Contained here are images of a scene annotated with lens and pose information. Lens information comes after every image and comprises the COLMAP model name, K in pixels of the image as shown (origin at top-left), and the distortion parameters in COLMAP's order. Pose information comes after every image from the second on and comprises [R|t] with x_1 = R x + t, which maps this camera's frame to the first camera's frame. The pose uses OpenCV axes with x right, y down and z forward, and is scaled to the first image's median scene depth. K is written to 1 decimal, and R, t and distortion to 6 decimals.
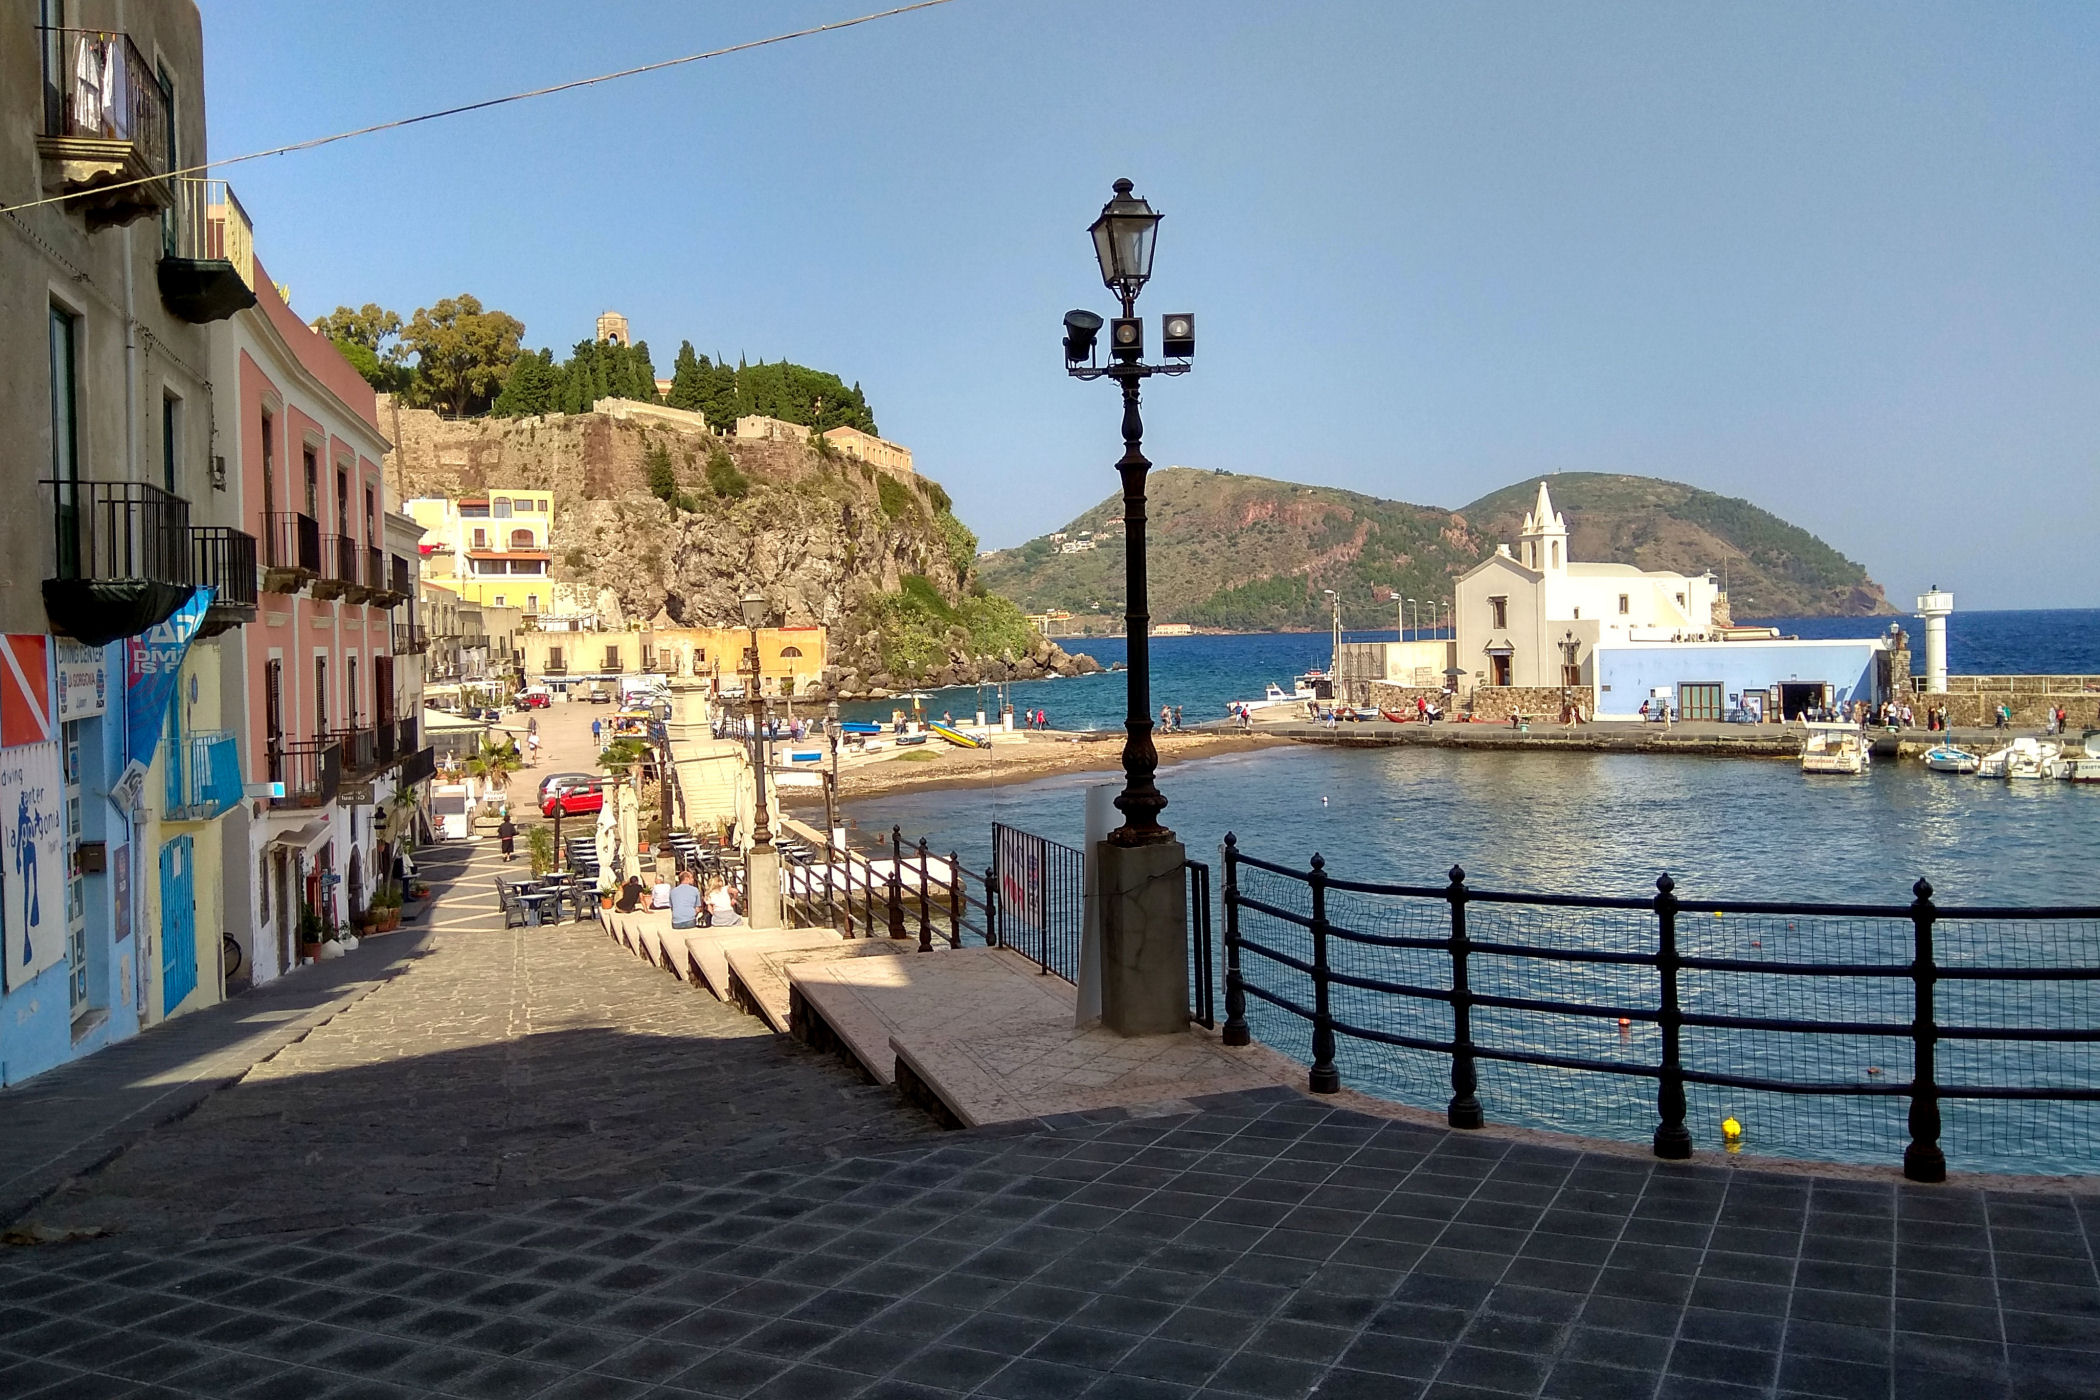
lens RADIAL K [[1646.5, 0, 1040.7], [0, 1646.5, 669.1], [0, 0, 1]] dist [0.072431, -0.007459]
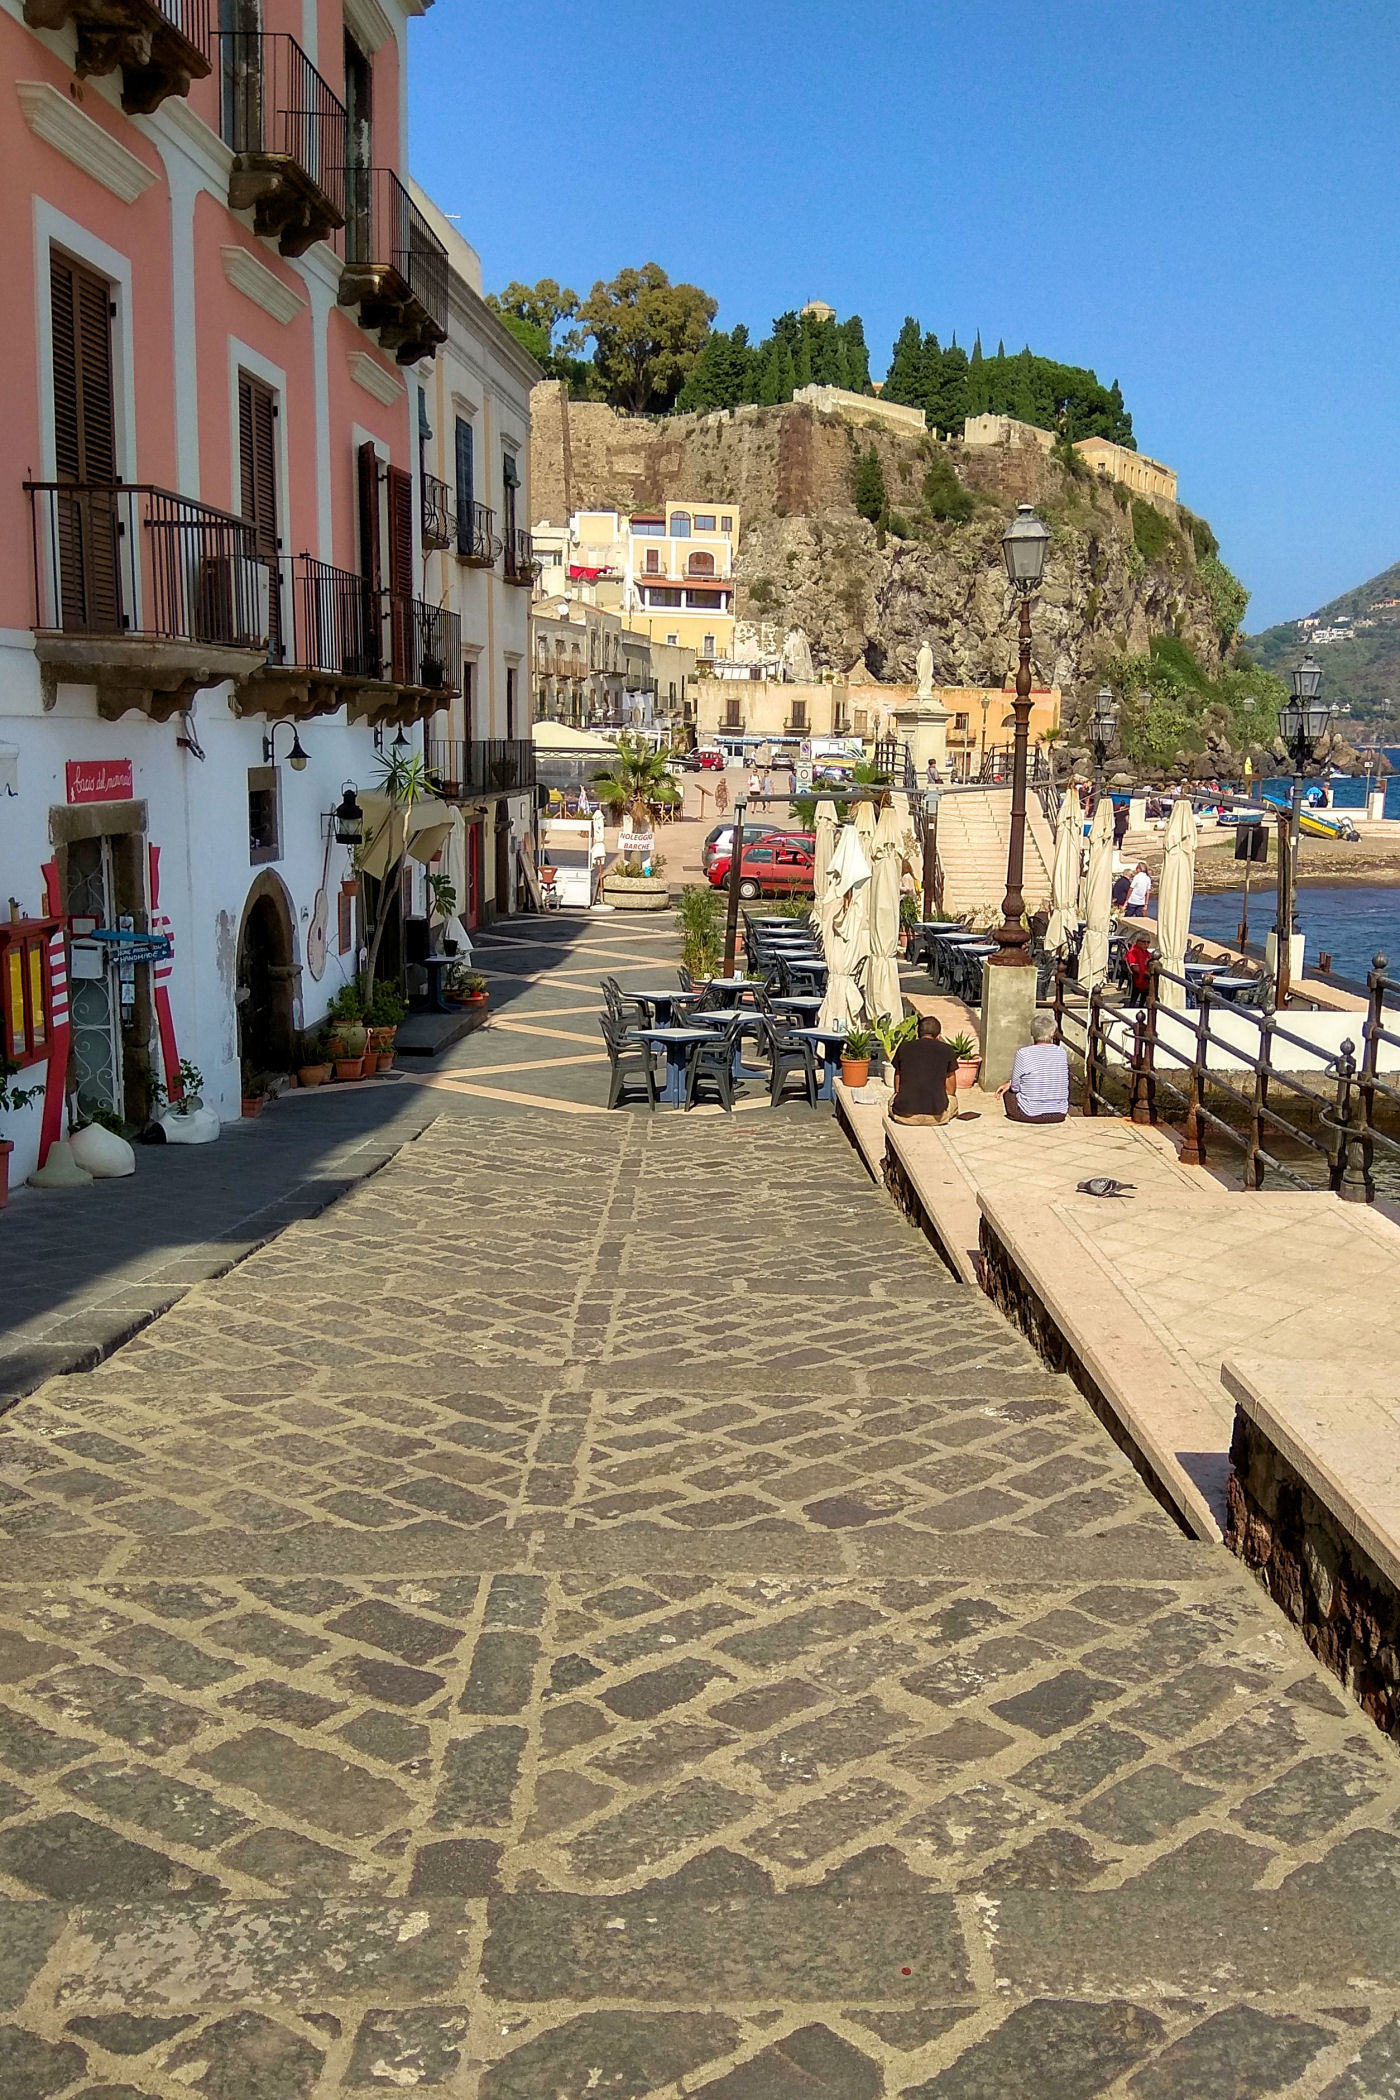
lens RADIAL K [[1785.6, 0, 775.3], [0, 1785.6, 1089.4], [0, 0, 1]] dist [0.074645, -0.005115]
pose [[0.965139, 0.097351, -0.242961, -0.033455], [-0.053656, 0.982131, 0.180385, 0.013383], [0.256181, -0.161061, 0.953116, 0.112310]]
